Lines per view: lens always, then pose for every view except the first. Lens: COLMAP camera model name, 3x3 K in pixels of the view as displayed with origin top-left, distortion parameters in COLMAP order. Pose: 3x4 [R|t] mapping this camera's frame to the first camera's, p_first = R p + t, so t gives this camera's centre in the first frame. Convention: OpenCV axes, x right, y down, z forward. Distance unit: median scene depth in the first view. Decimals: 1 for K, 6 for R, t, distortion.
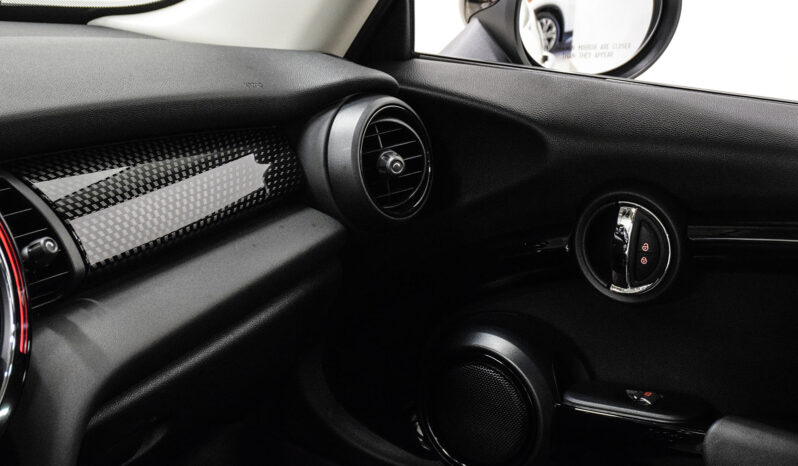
lens RADIAL K [[1662.7, 0, 399.0], [0, 1662.7, 233.0], [0, 0, 1]] dist [-0.181169, 0.054636]
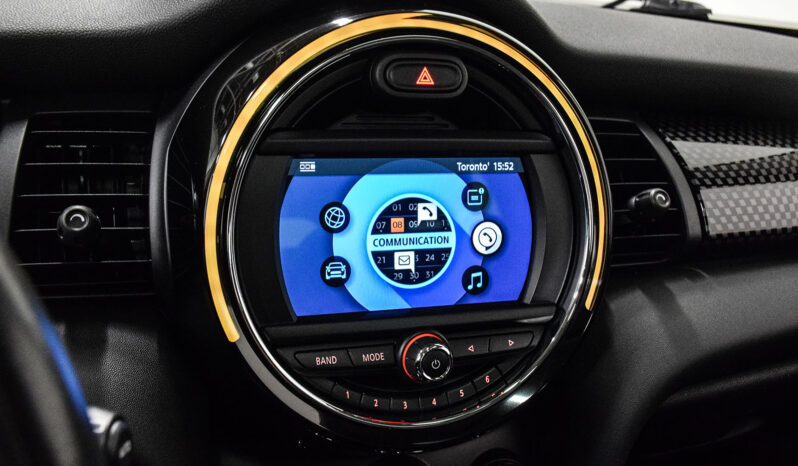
lens RADIAL K [[794.0, 0, 399.0], [0, 794.0, 233.0], [0, 0, 1]] dist [0.001651, 0.006052]
pose [[0.786841, 0.209703, -0.580436, -0.068744], [-0.209152, 0.975453, 0.068890, 0.024503], [0.580635, 0.067194, 0.811386, 0.551993]]
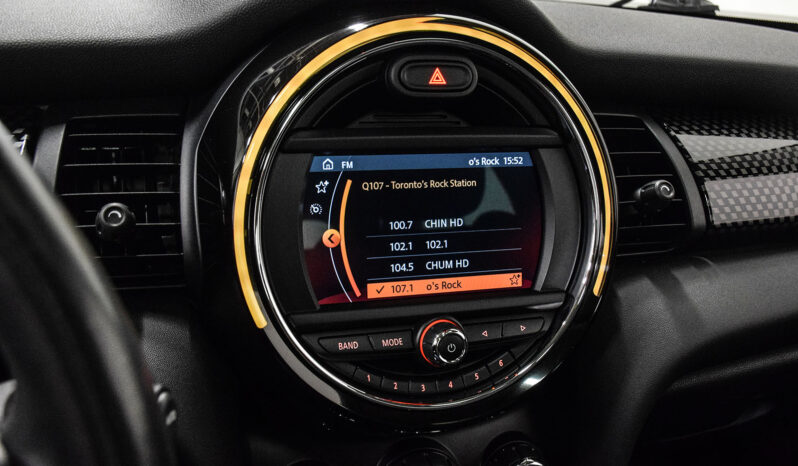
lens RADIAL K [[798.9, 0, 399.0], [0, 798.9, 233.0], [0, 0, 1]] dist [0.009665, -0.005906]
pose [[0.779310, 0.195984, -0.595202, -0.055061], [-0.193371, 0.978691, 0.069073, 0.027961], [0.596056, 0.061265, 0.800602, 0.533322]]
